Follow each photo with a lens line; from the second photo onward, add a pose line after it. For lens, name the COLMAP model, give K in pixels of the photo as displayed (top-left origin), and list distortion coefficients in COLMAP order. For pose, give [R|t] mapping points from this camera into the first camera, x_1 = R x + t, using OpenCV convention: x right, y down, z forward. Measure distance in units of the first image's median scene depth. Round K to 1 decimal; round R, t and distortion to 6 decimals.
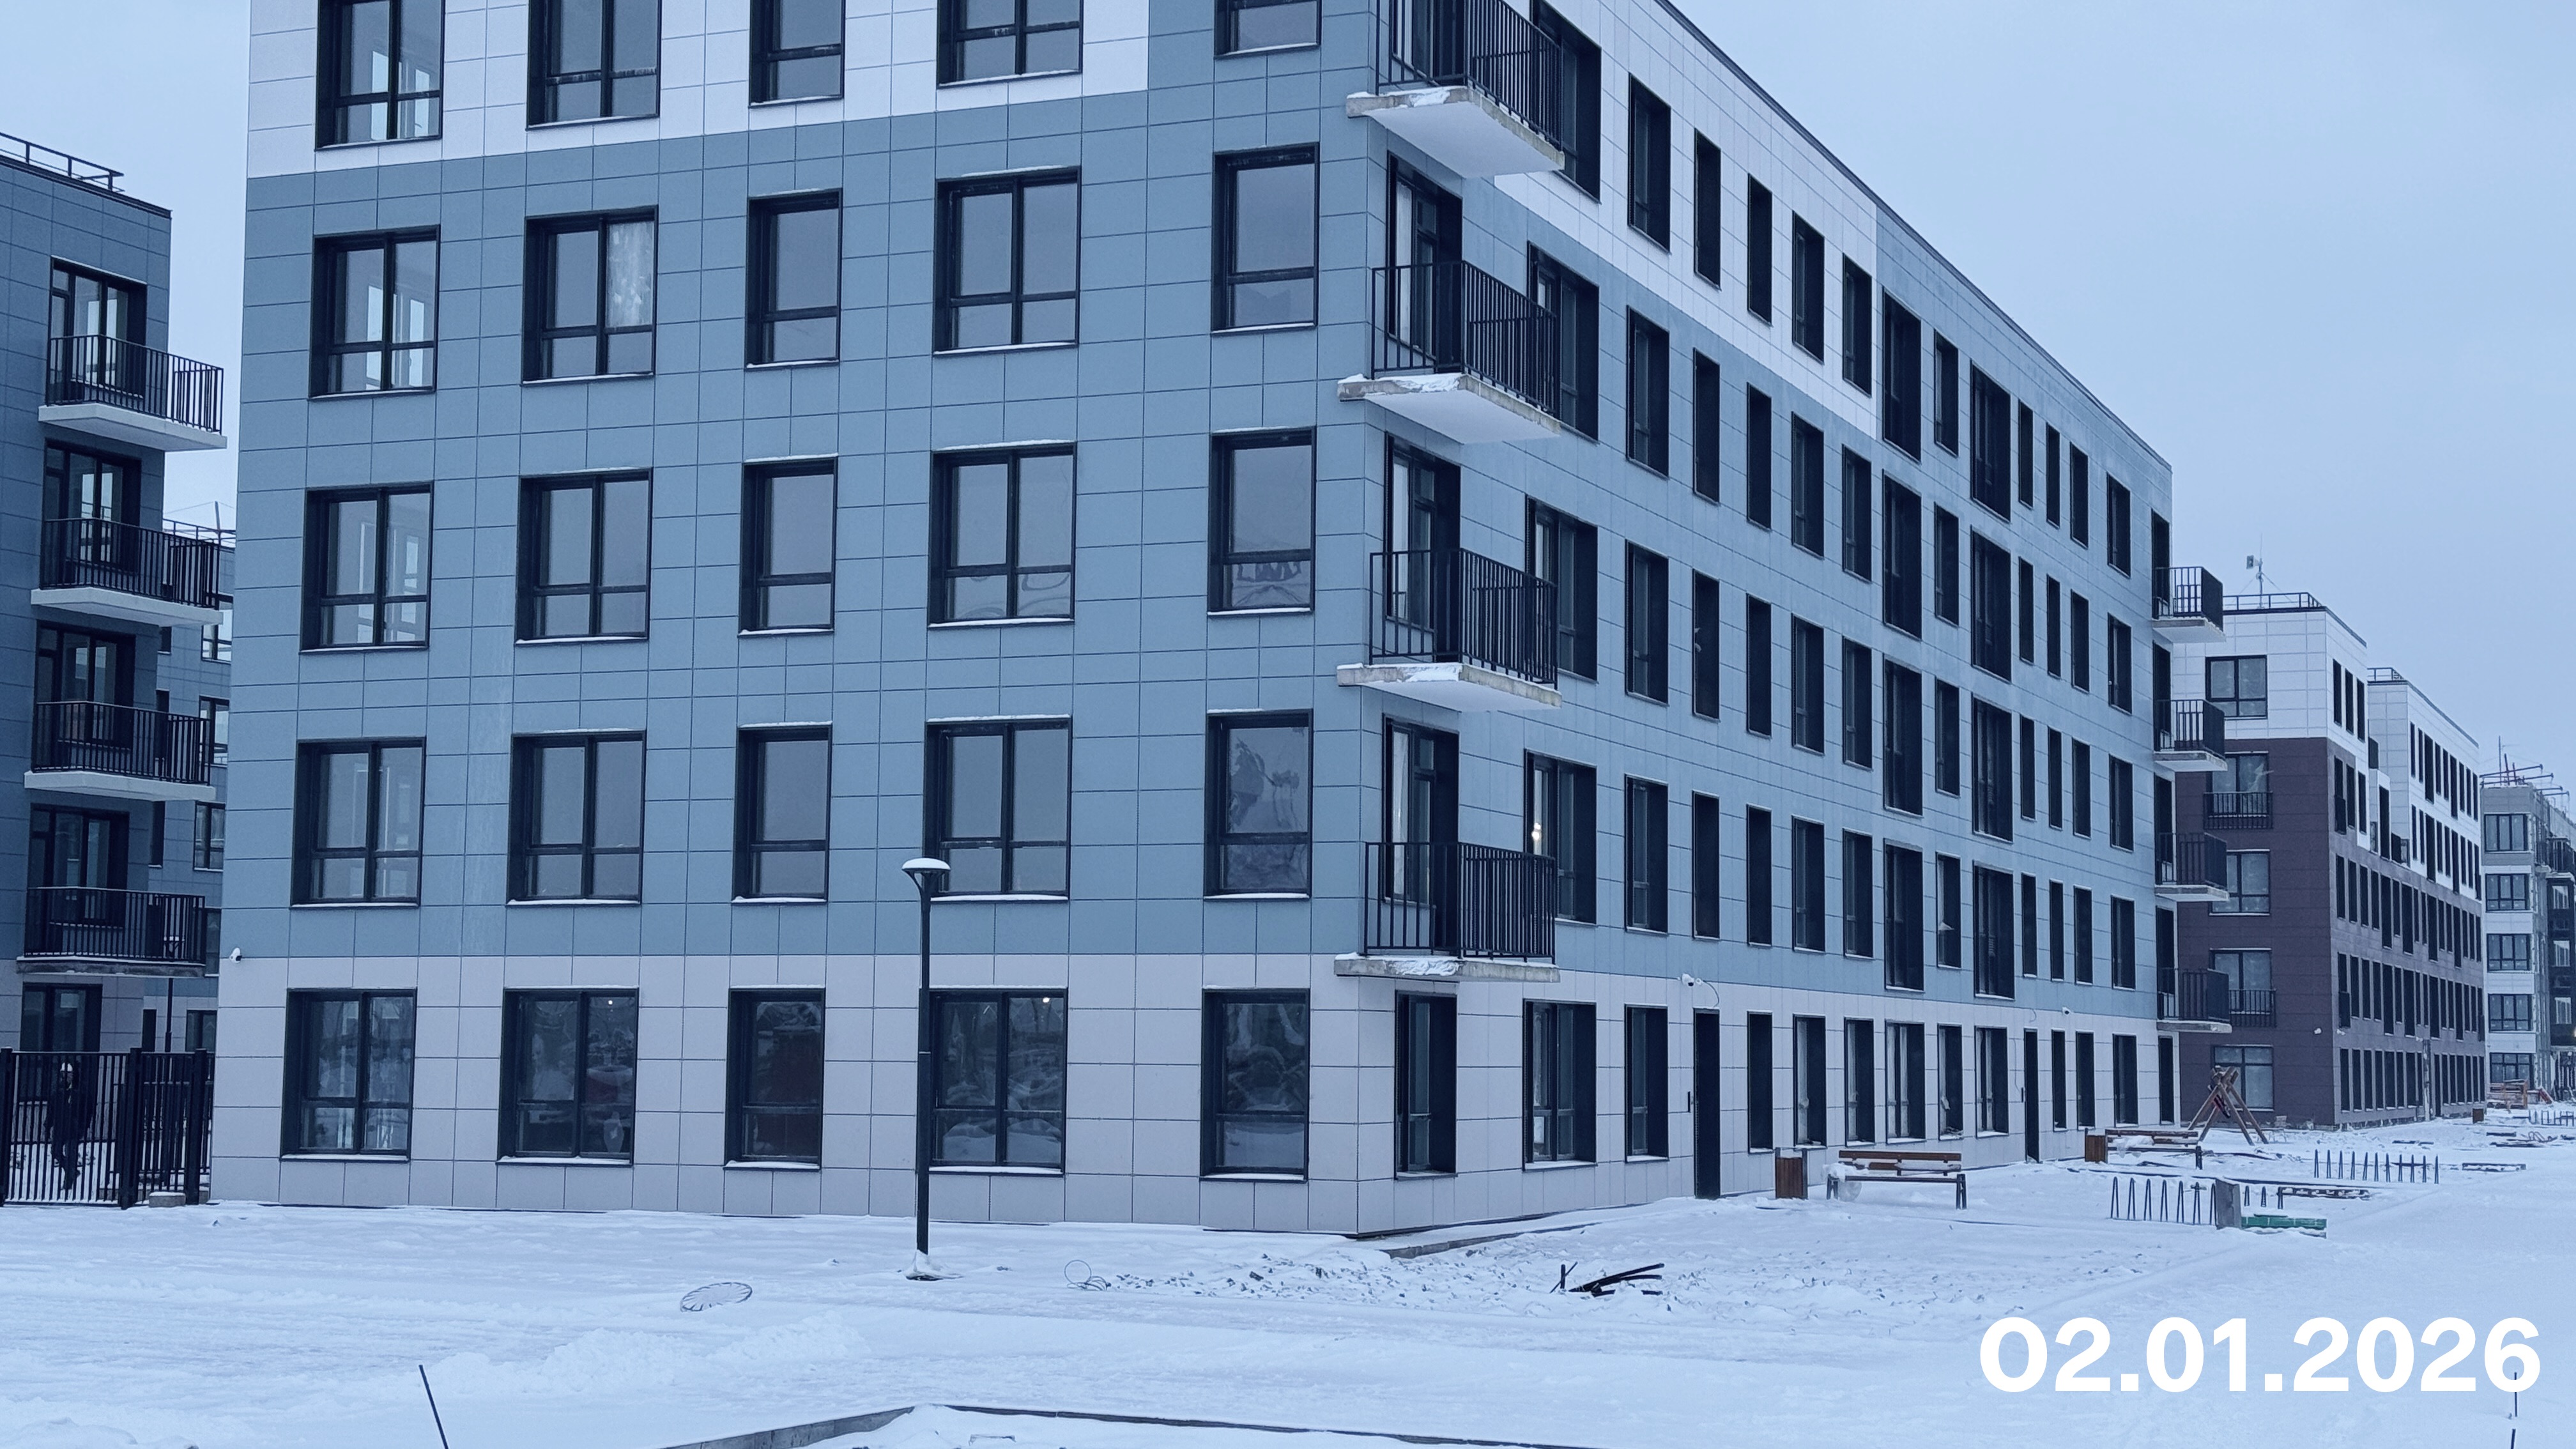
lens RADIAL K [[3545.0, 0, 1267.8], [0, 3545.0, 726.8], [0, 0, 1]] dist [0.124993, 0.000000]
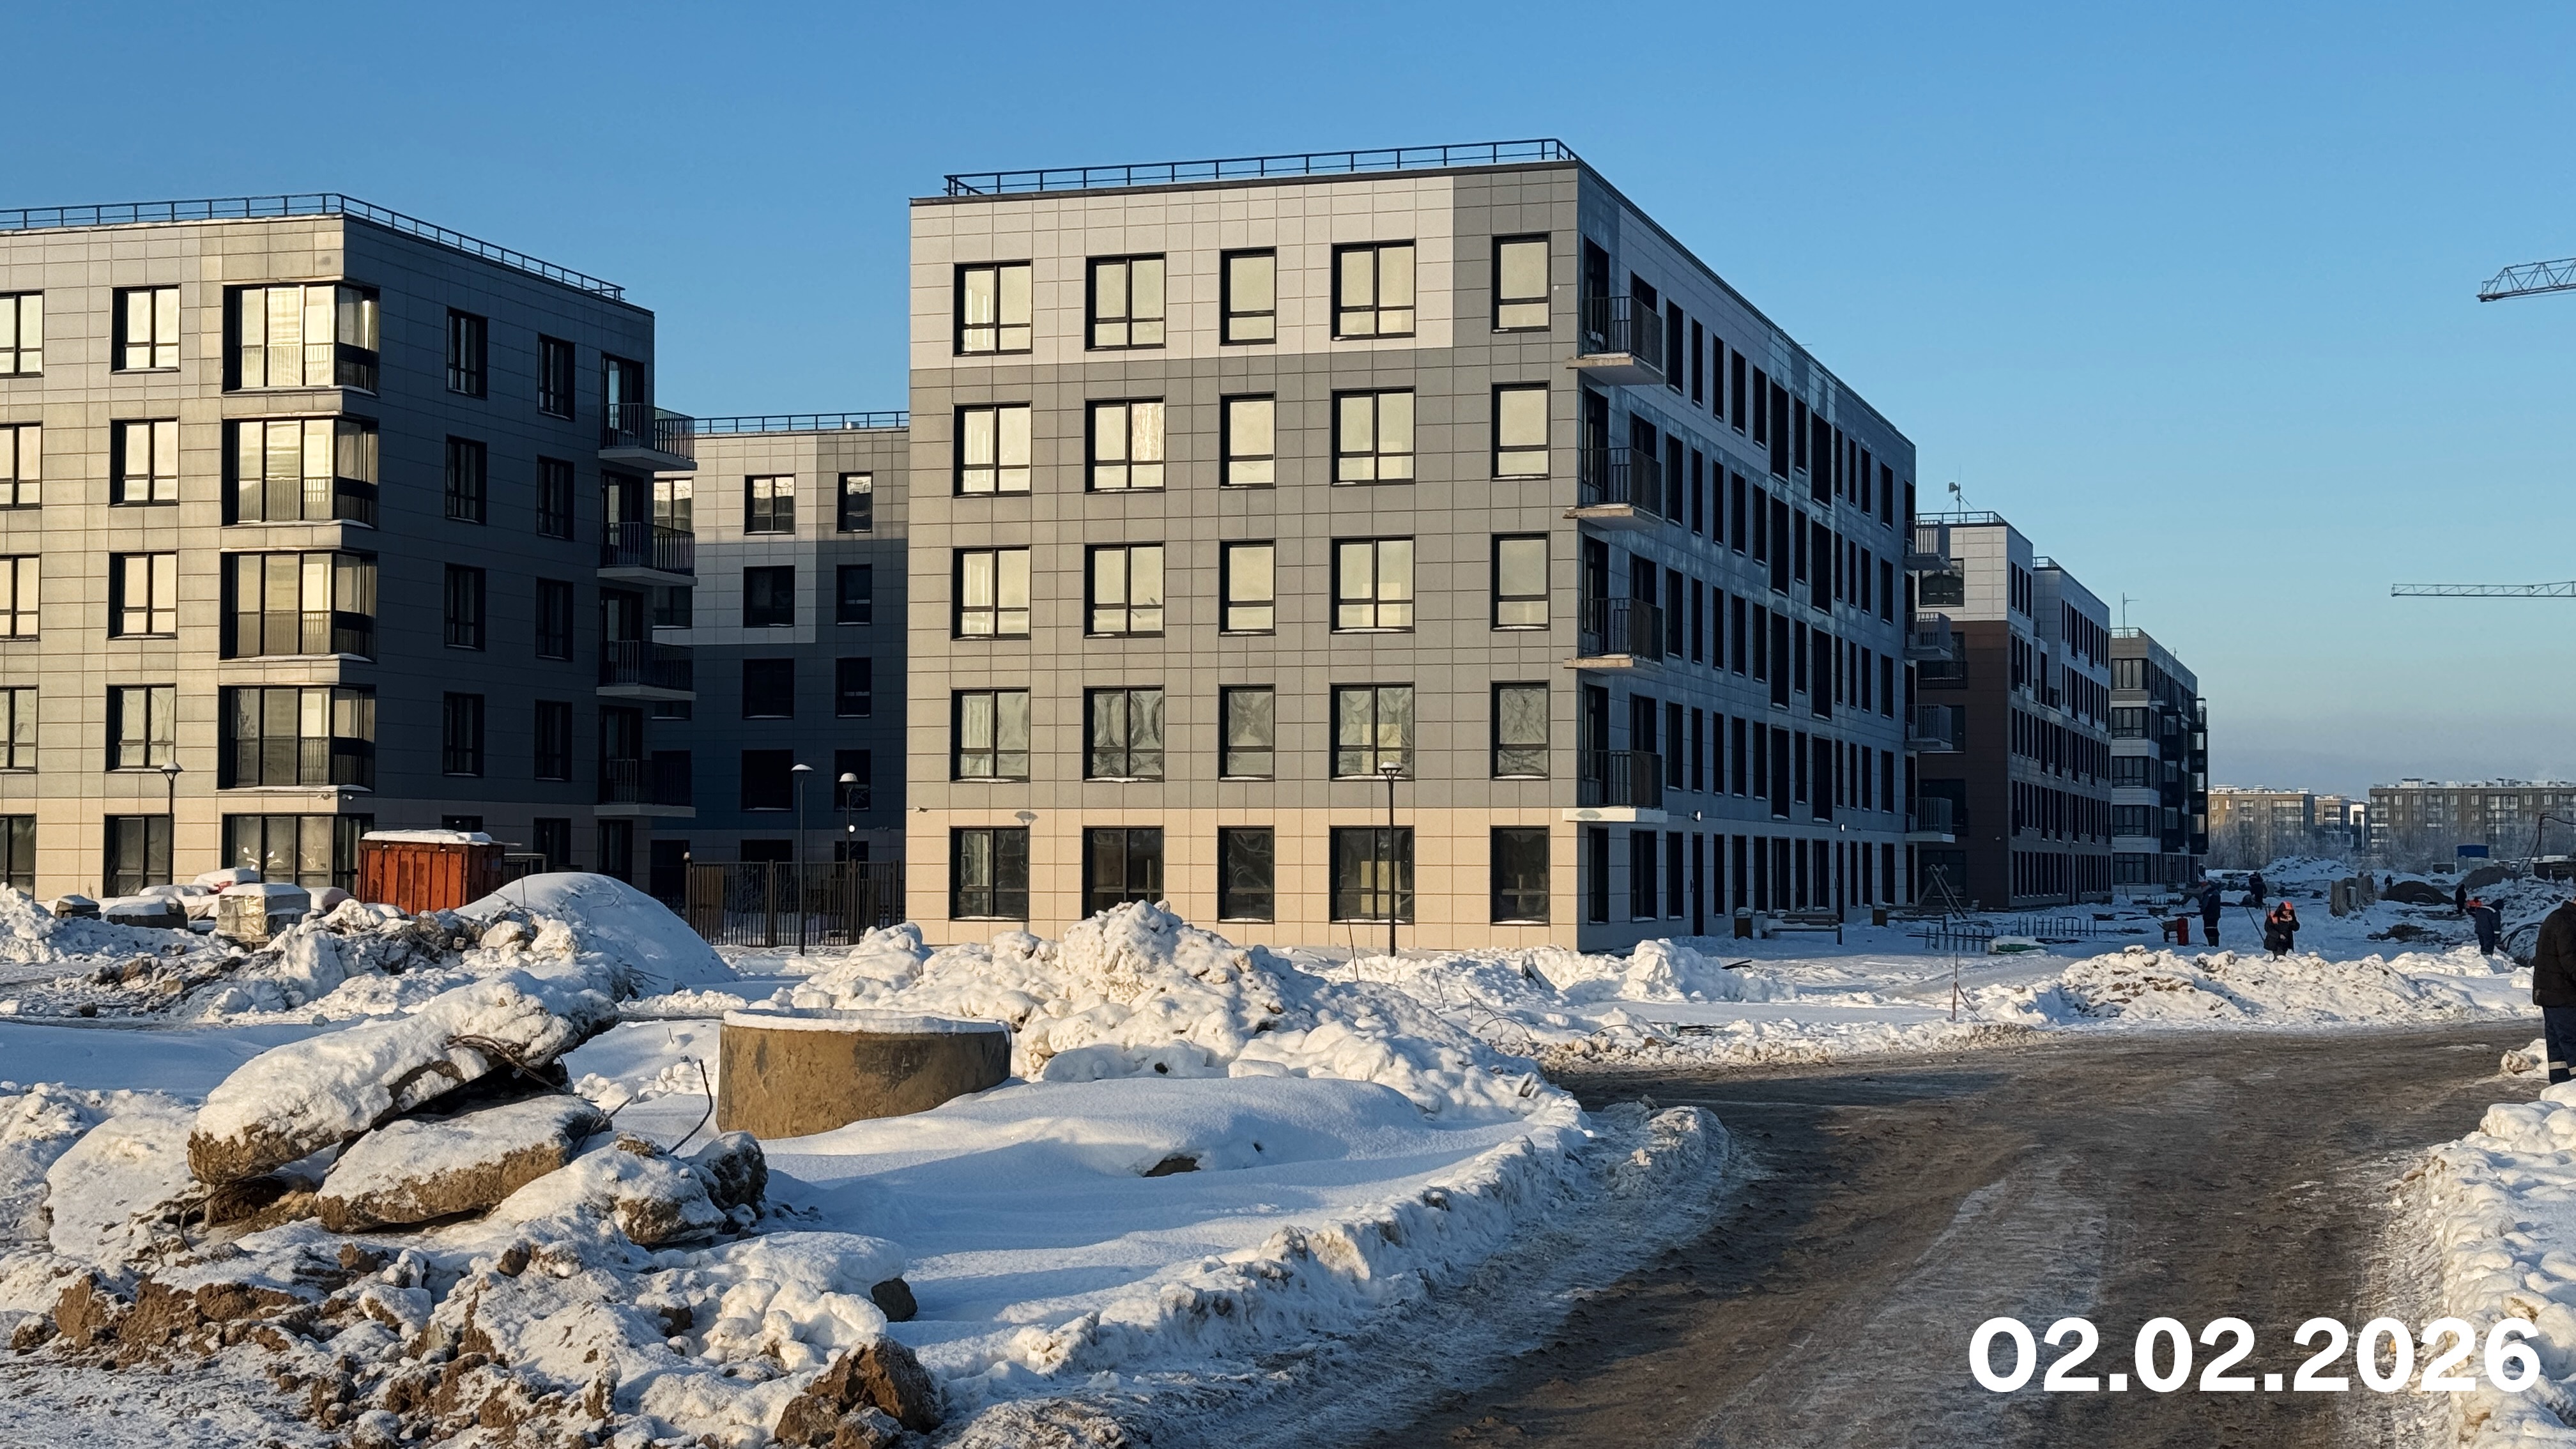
lens RADIAL K [[3545.0, 0, 1297.7], [0, 3545.0, 718.1], [0, 0, 1]] dist [0.124993, 0.000000]
pose [[0.994432, -0.004773, 0.105272, -0.193317], [-0.000525, 0.998737, 0.050239, -0.047938], [-0.105379, -0.050015, 0.993174, -0.528913]]
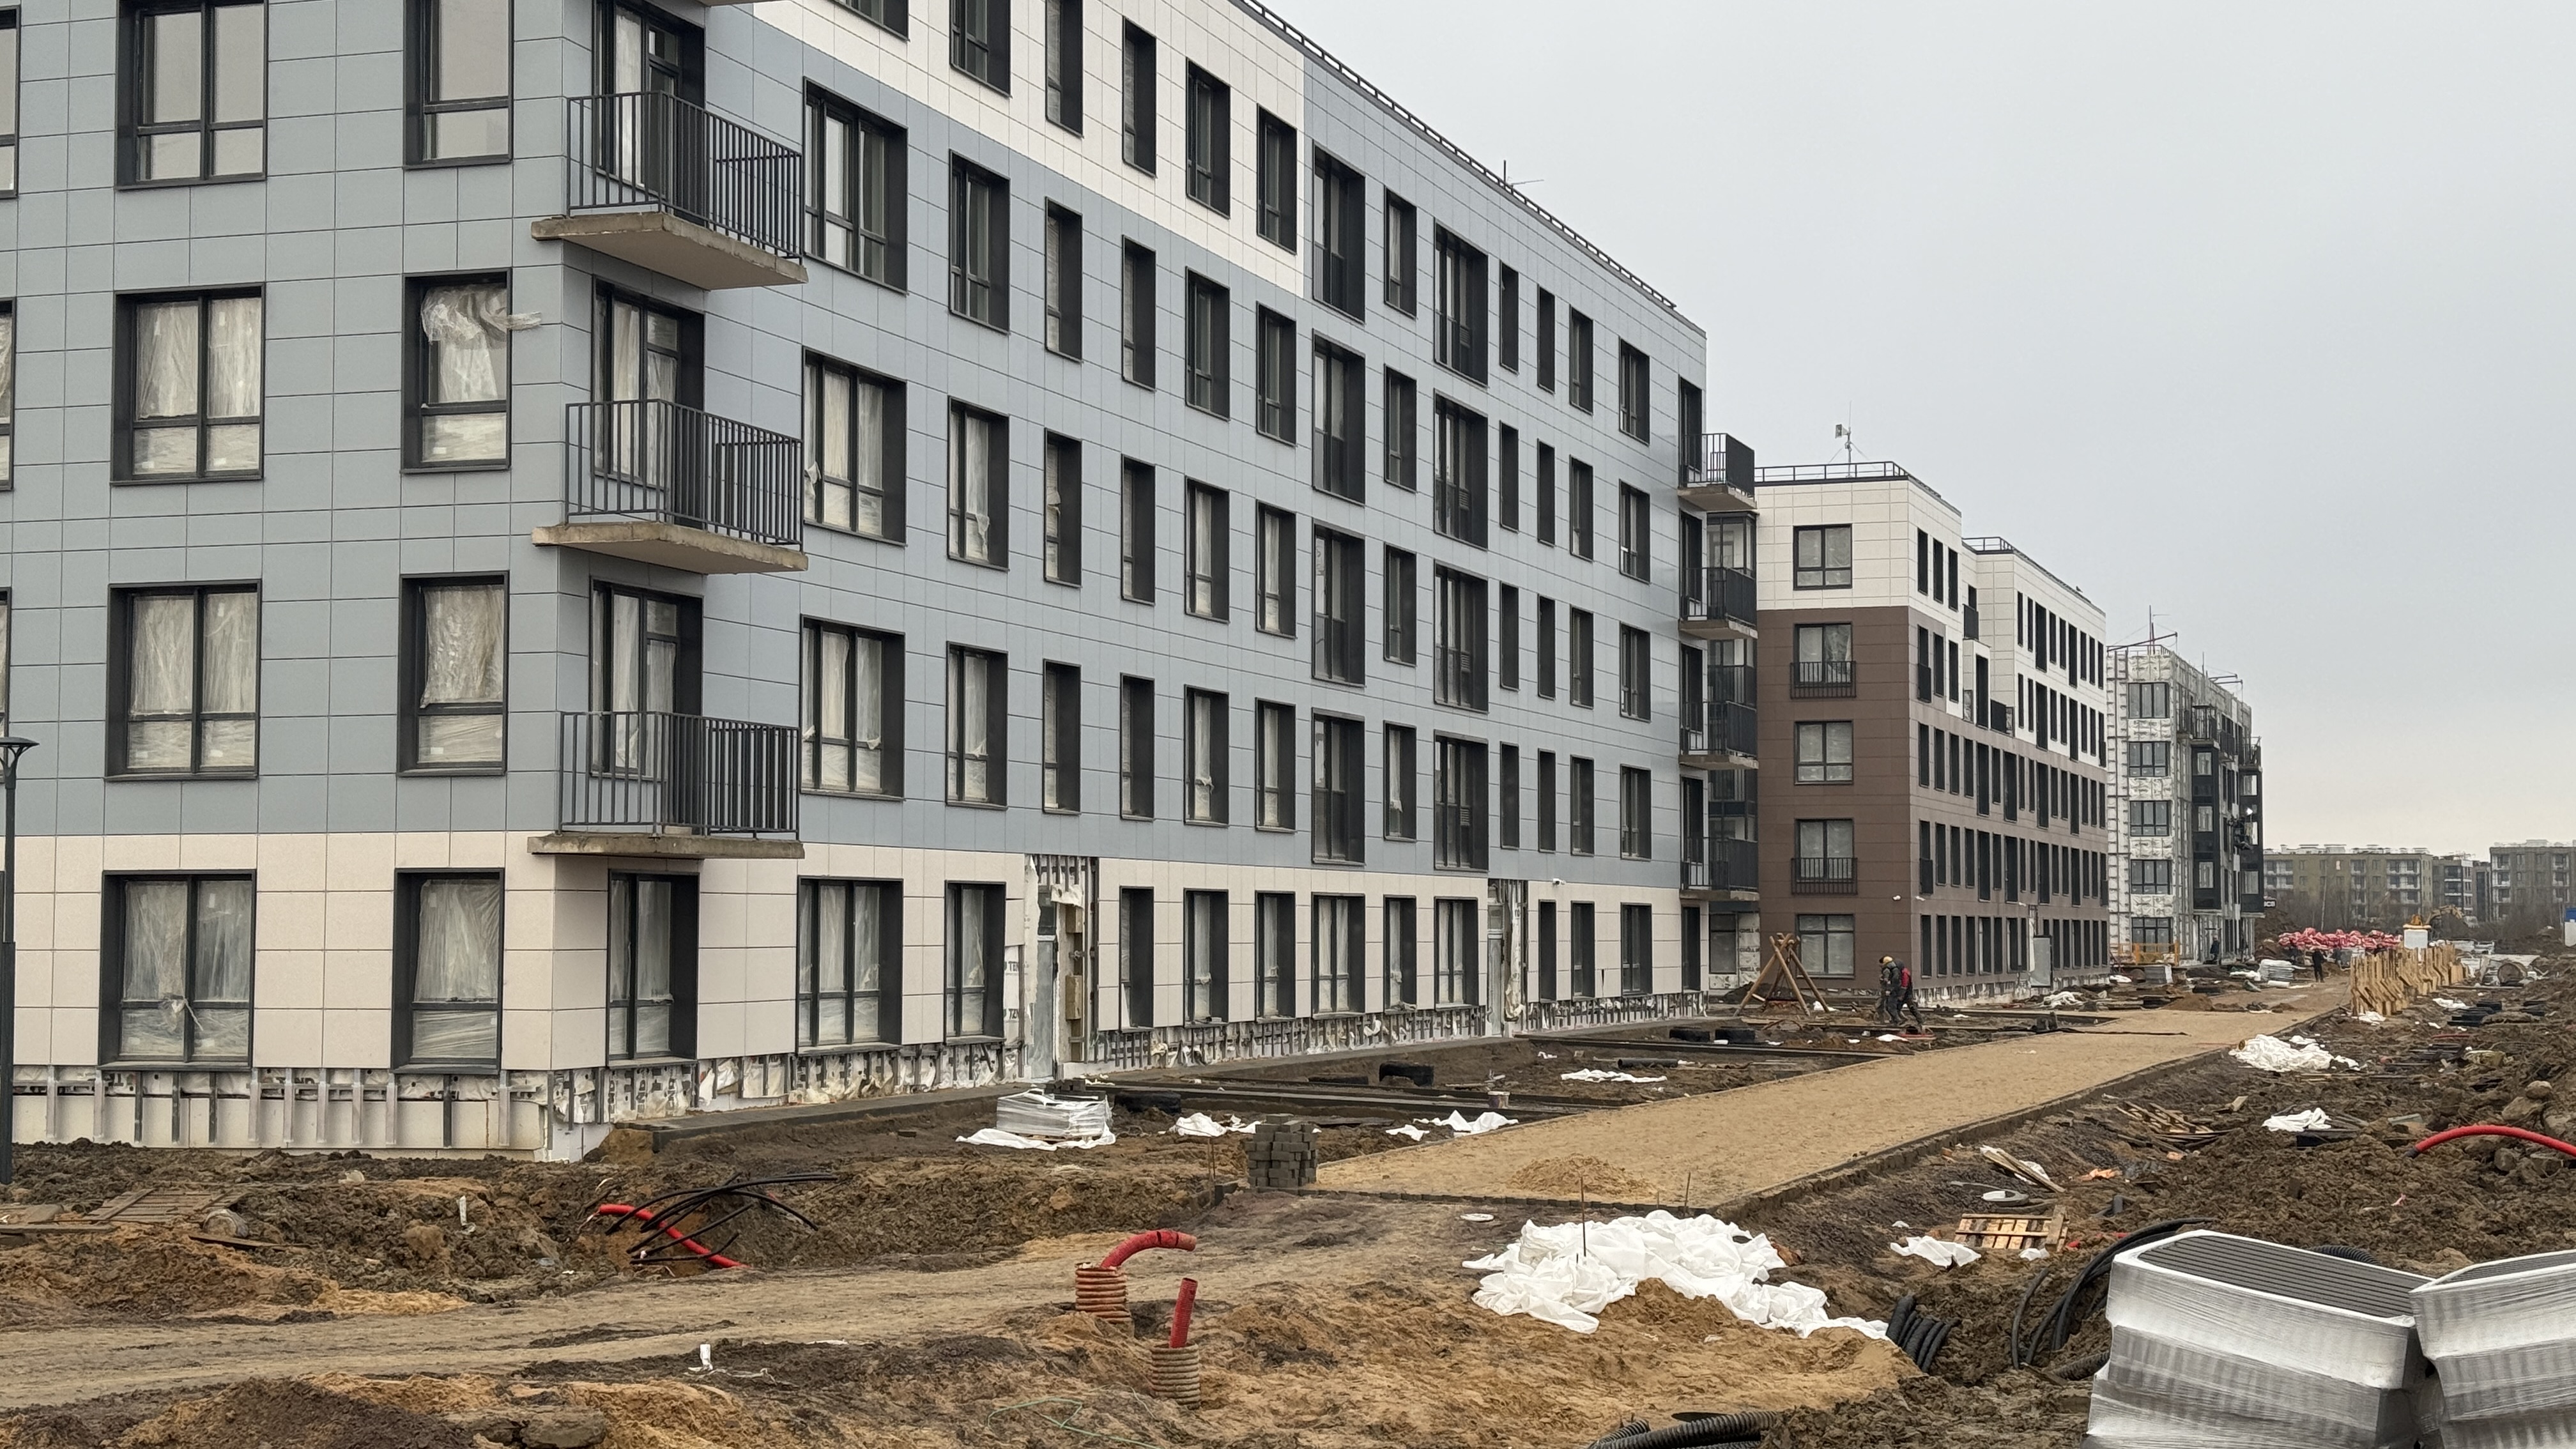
lens RADIAL K [[3545.0, 0, 1272.7], [0, 3545.0, 717.2], [0, 0, 1]] dist [0.124993, 0.000000]
pose [[0.997834, -0.003803, 0.065678, 0.091146], [0.001649, 0.999460, 0.032824, 0.001877], [-0.065767, -0.032644, 0.997301, 0.026009]]
